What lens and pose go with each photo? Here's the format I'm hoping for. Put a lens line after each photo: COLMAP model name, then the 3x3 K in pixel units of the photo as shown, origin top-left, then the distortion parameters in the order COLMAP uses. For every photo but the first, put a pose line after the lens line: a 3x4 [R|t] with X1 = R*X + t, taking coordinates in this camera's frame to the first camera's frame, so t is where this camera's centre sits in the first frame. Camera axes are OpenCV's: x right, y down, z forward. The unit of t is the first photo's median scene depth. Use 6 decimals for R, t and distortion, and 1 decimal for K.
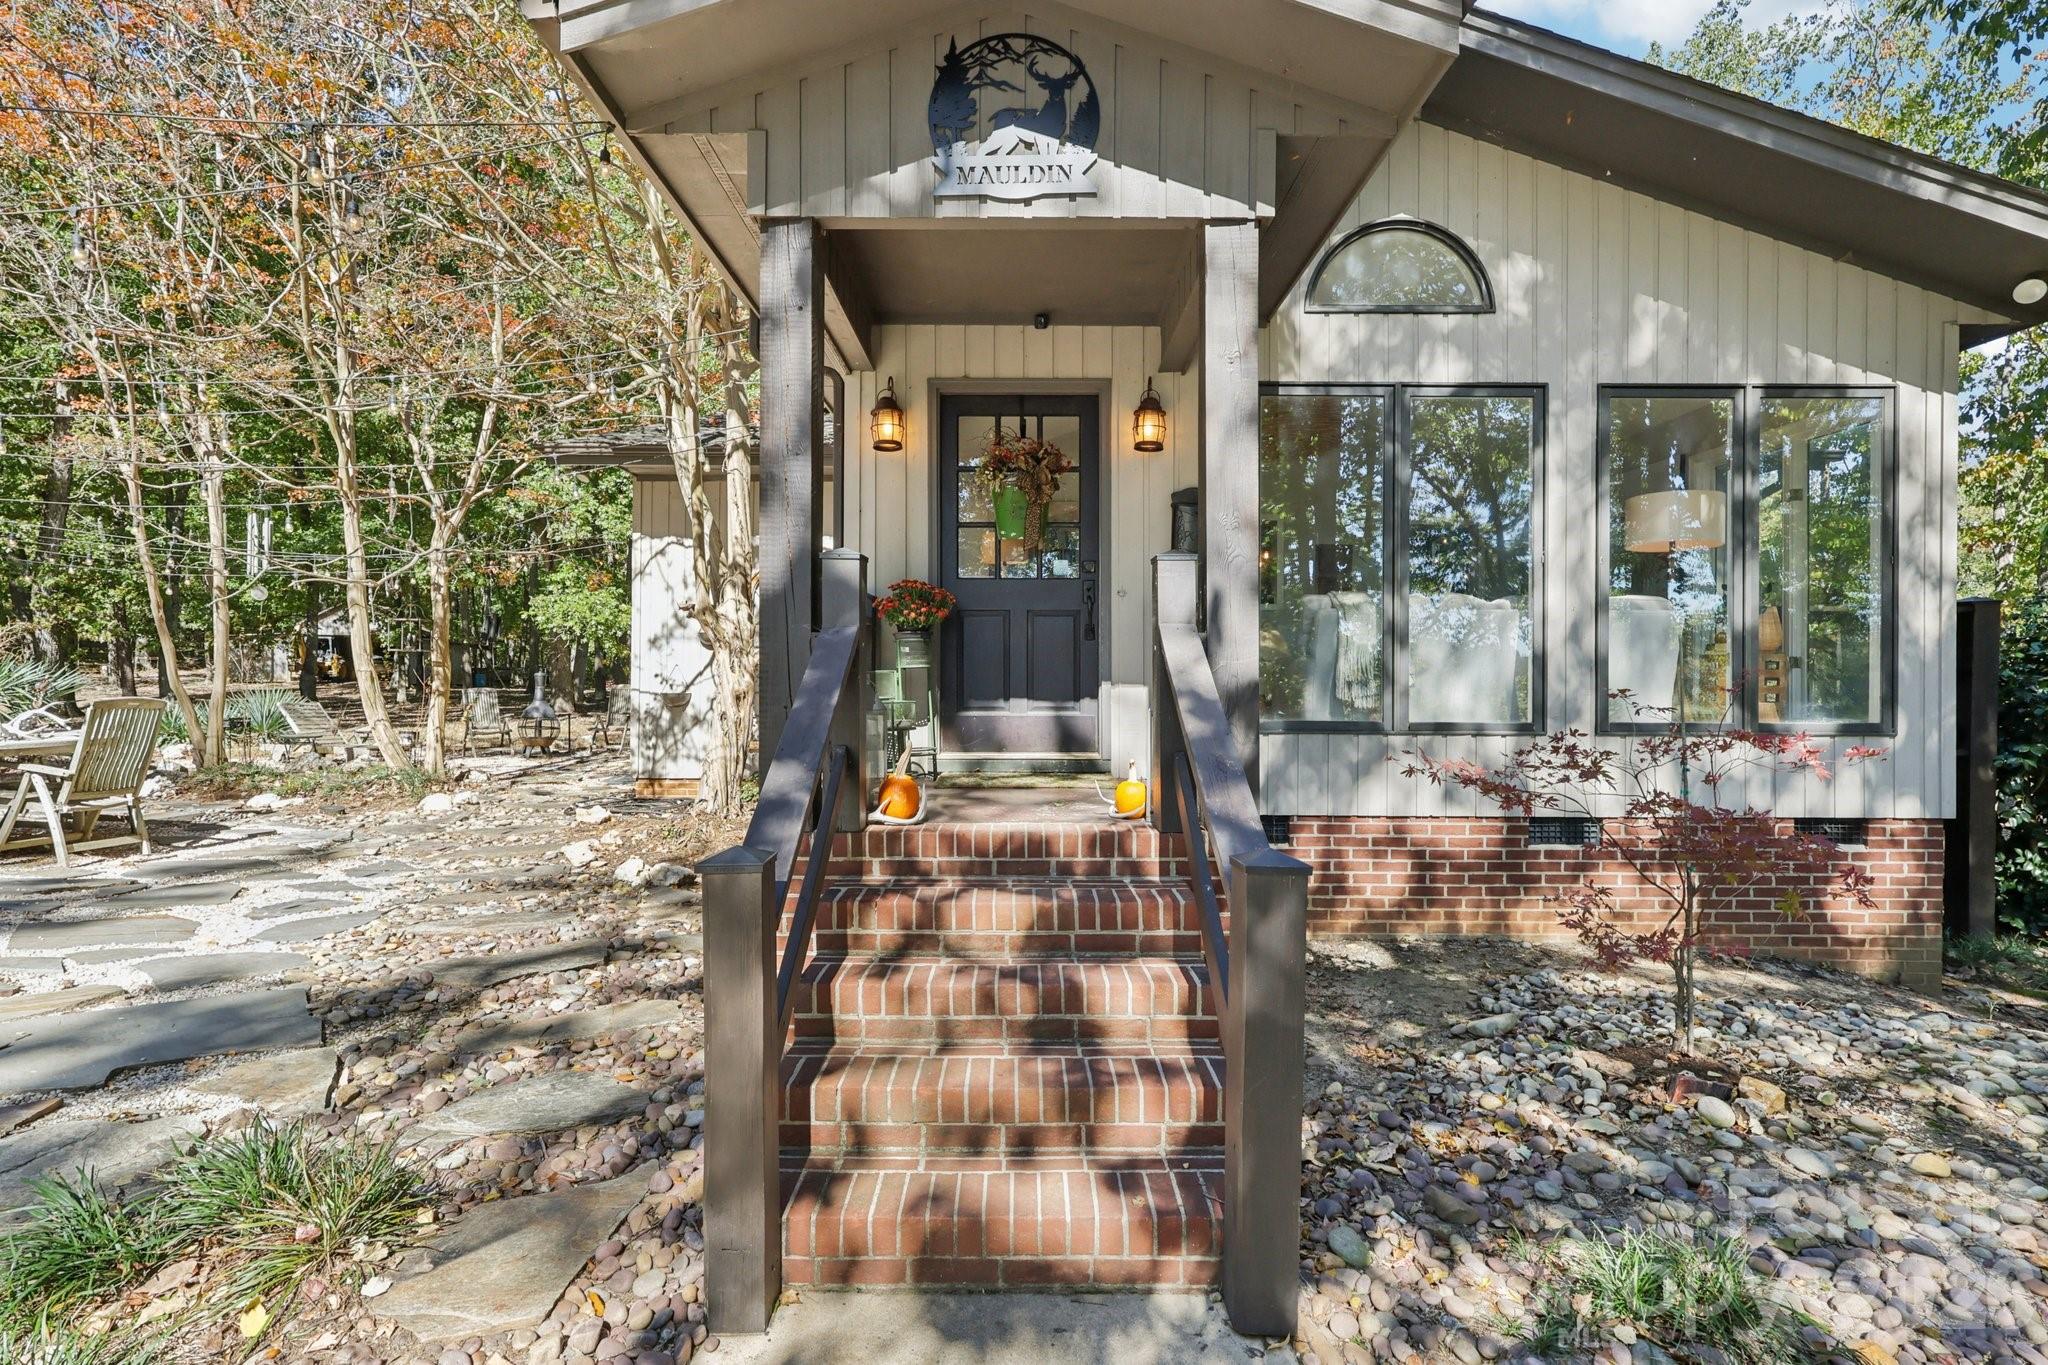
lens RADIAL K [[973.4, 0, 1012.5], [0, 973.4, 699.6], [0, 0, 1]] dist [0.000076, 0.000496]
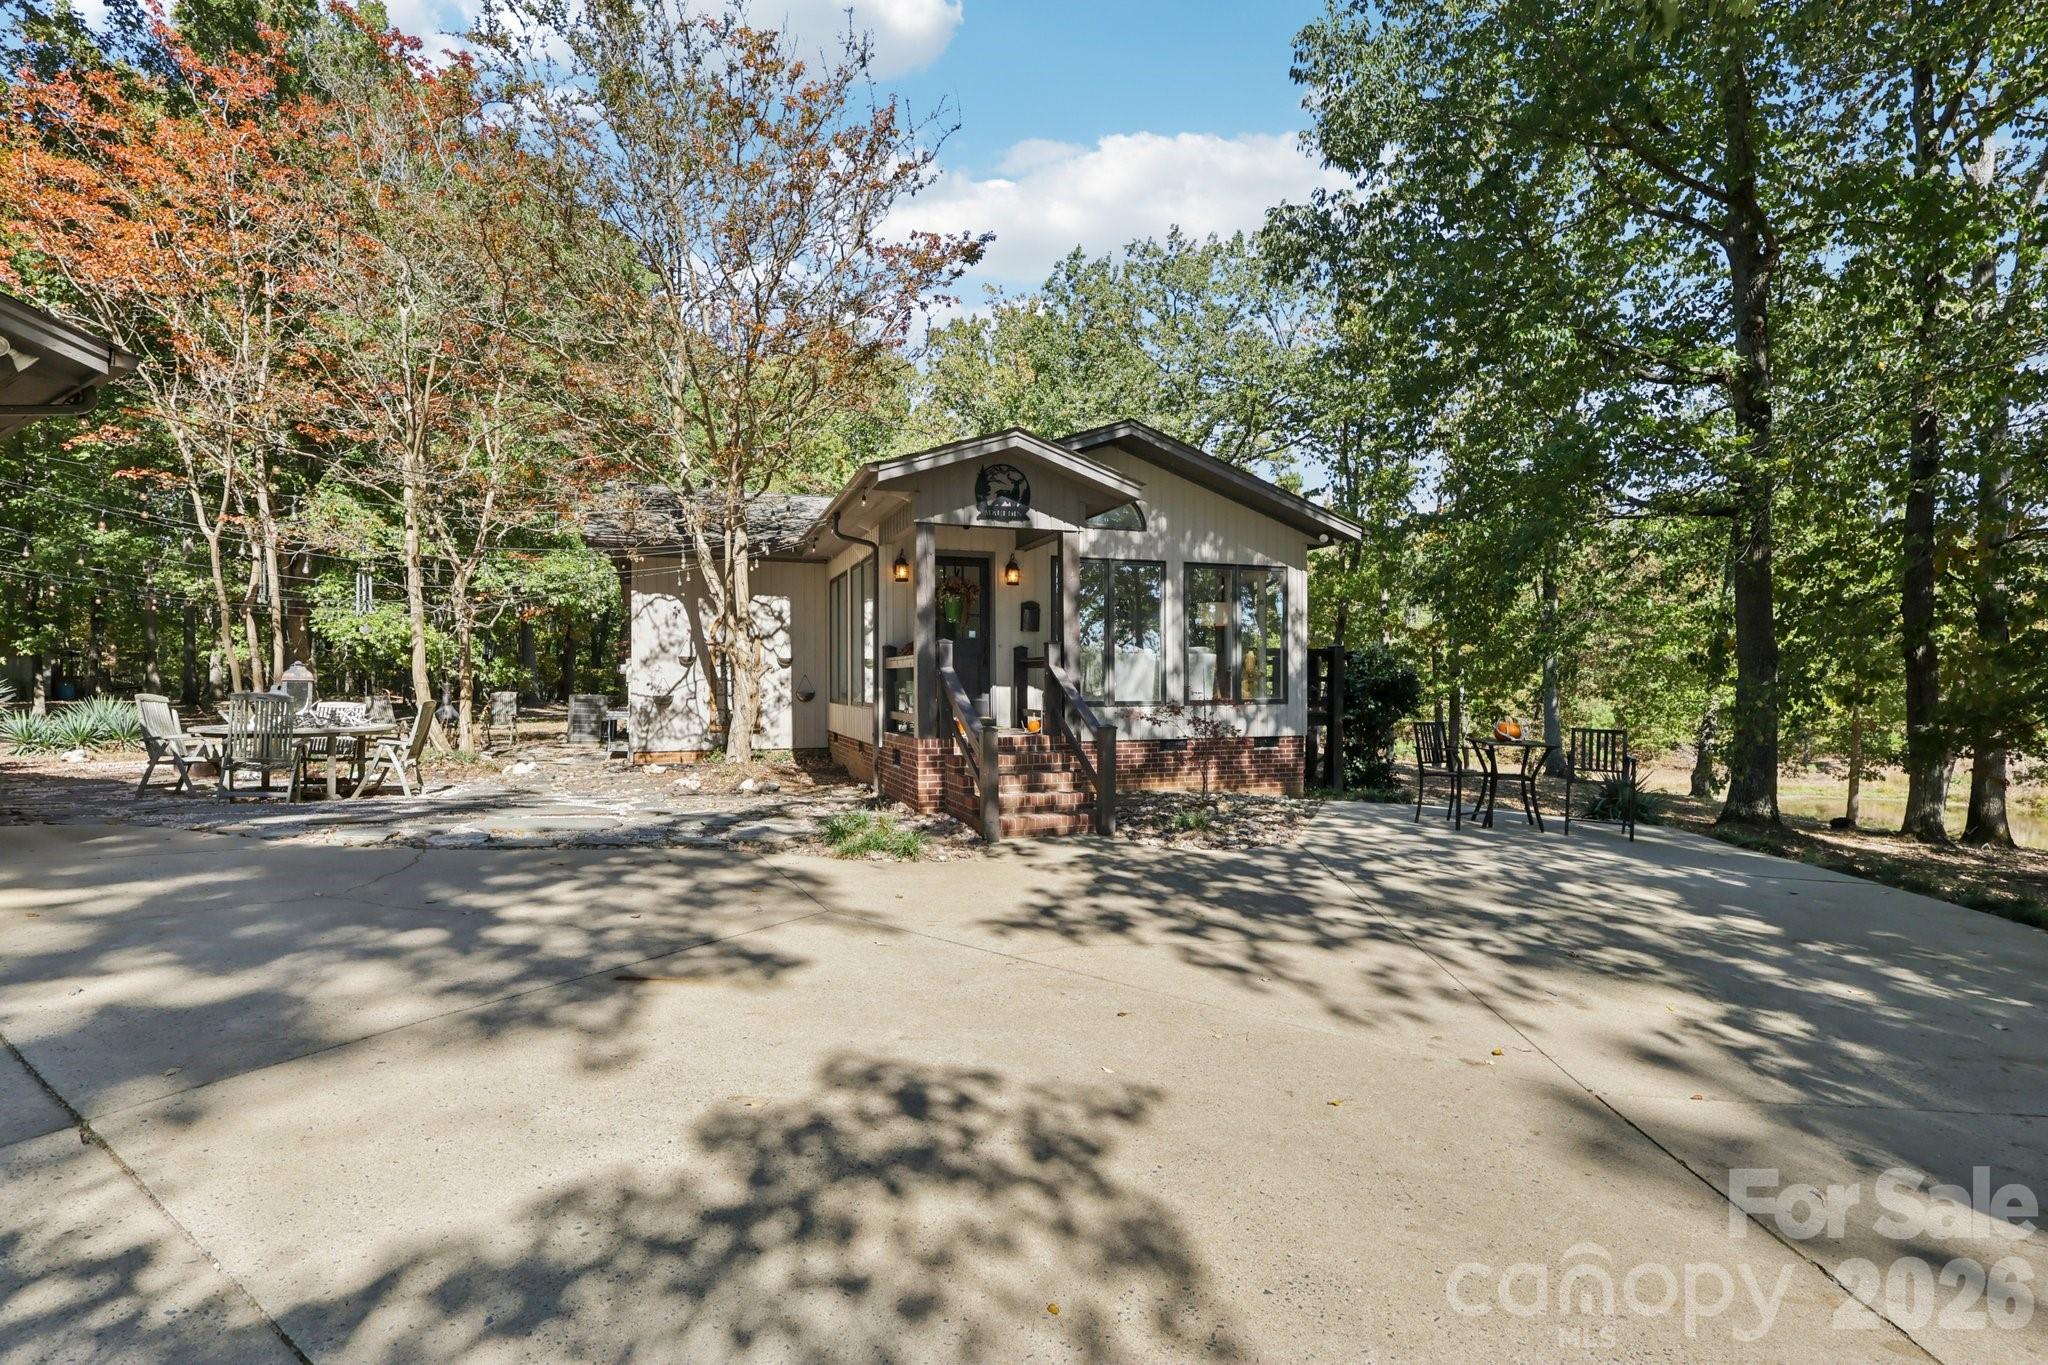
lens RADIAL K [[973.4, 0, 1012.5], [0, 973.4, 699.6], [0, 0, 1]] dist [0.000076, 0.000496]
pose [[0.939831, -0.013646, 0.341368, -0.621614], [0.014664, 0.999892, -0.000402, 0.015429], [-0.341326, 0.005384, 0.939930, -1.119718]]
